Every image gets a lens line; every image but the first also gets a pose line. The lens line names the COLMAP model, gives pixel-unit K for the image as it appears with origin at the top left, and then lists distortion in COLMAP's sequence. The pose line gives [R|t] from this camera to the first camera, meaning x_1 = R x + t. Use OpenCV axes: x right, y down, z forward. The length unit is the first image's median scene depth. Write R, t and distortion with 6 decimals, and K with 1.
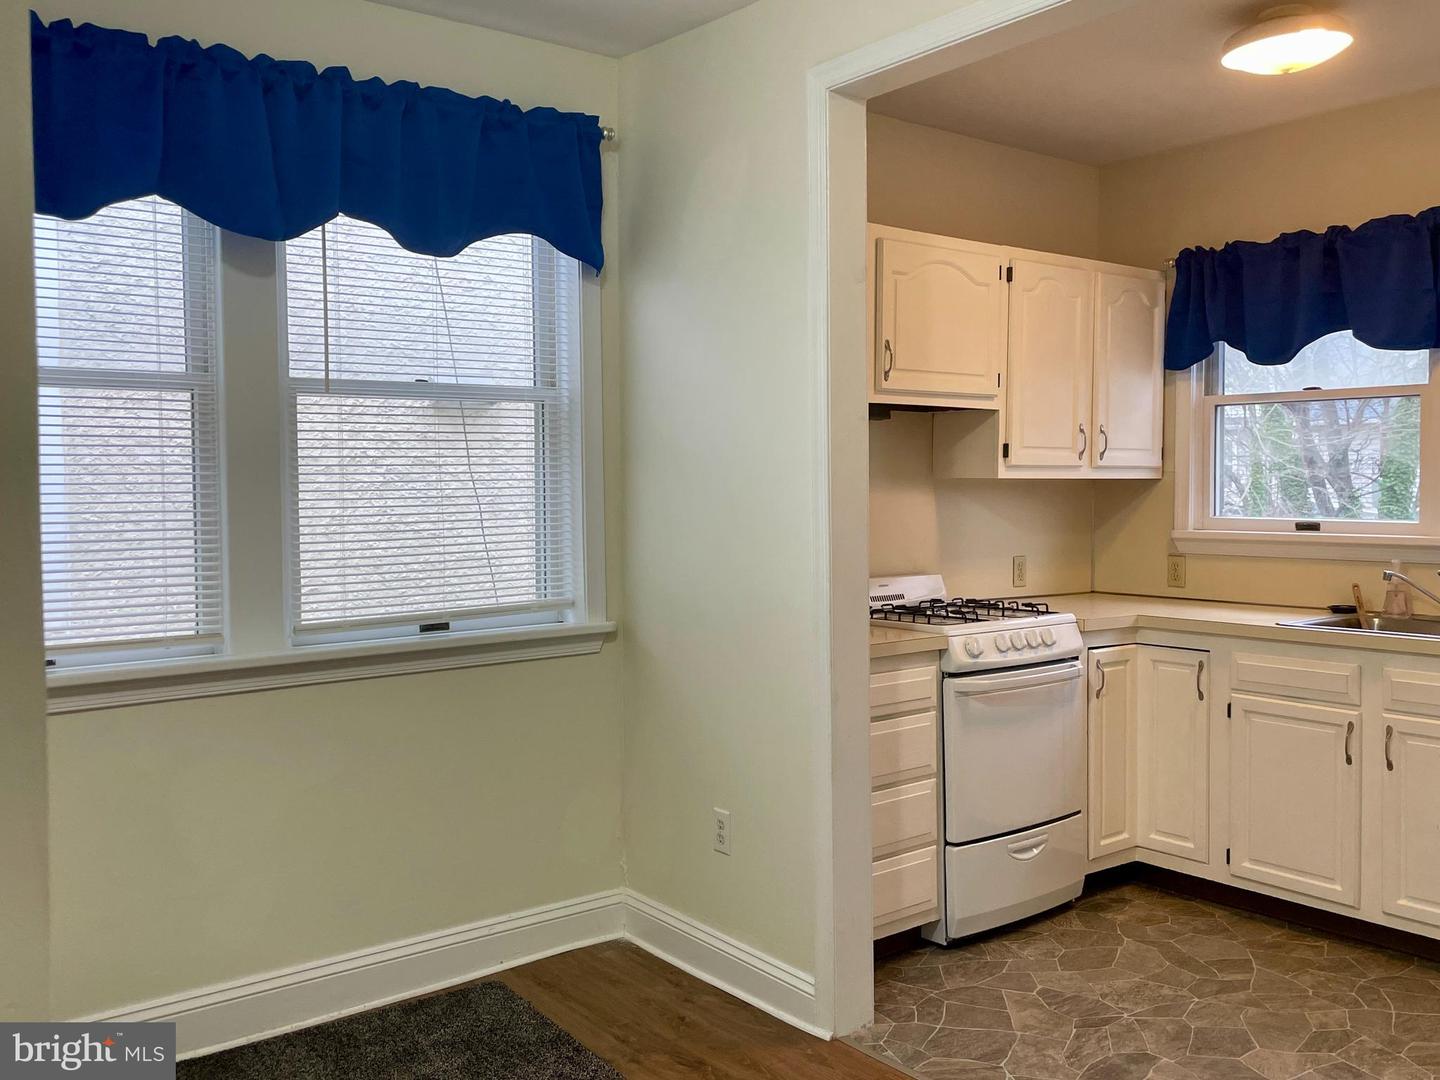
lens RADIAL K [[1364.9, 0, 721.1], [0, 1364.9, 523.1], [0, 0, 1]] dist [0.124877, -0.180758]
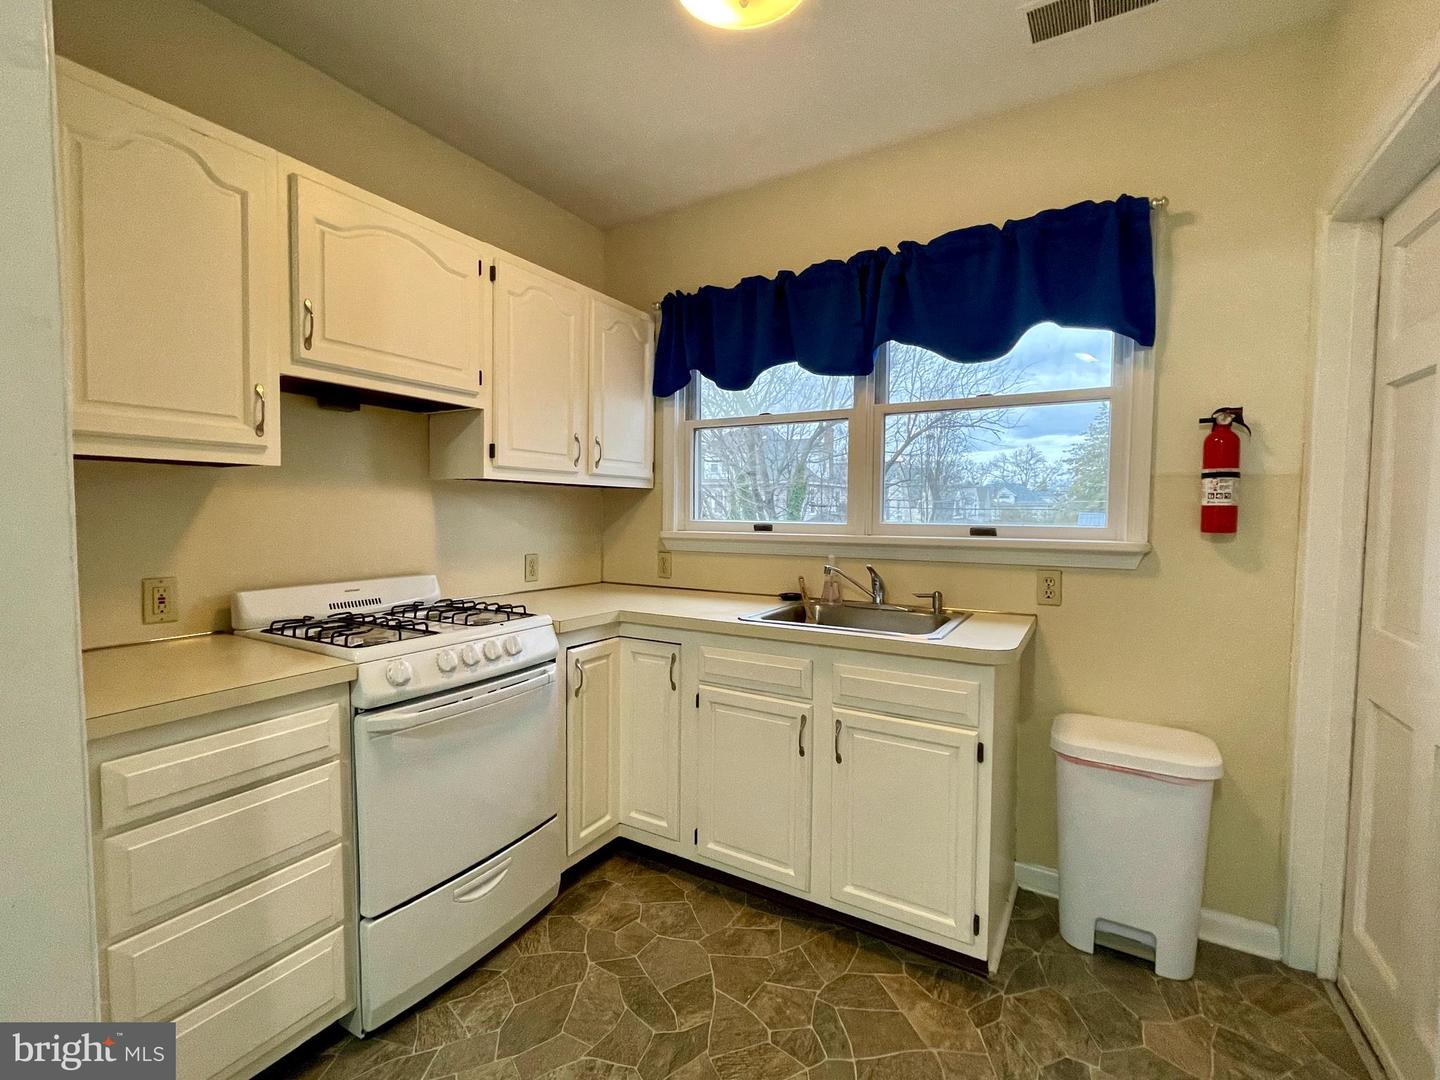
lens RADIAL K [[622.0, 0, 720.0], [0, 622.0, 540.0], [0, 0, 1]] dist [0.000090, 0.000022]
pose [[0.941163, -0.006082, 0.337899, 0.213823], [0.001181, 0.999891, 0.014706, 0.005729], [-0.337952, -0.013442, 0.941067, 0.525965]]
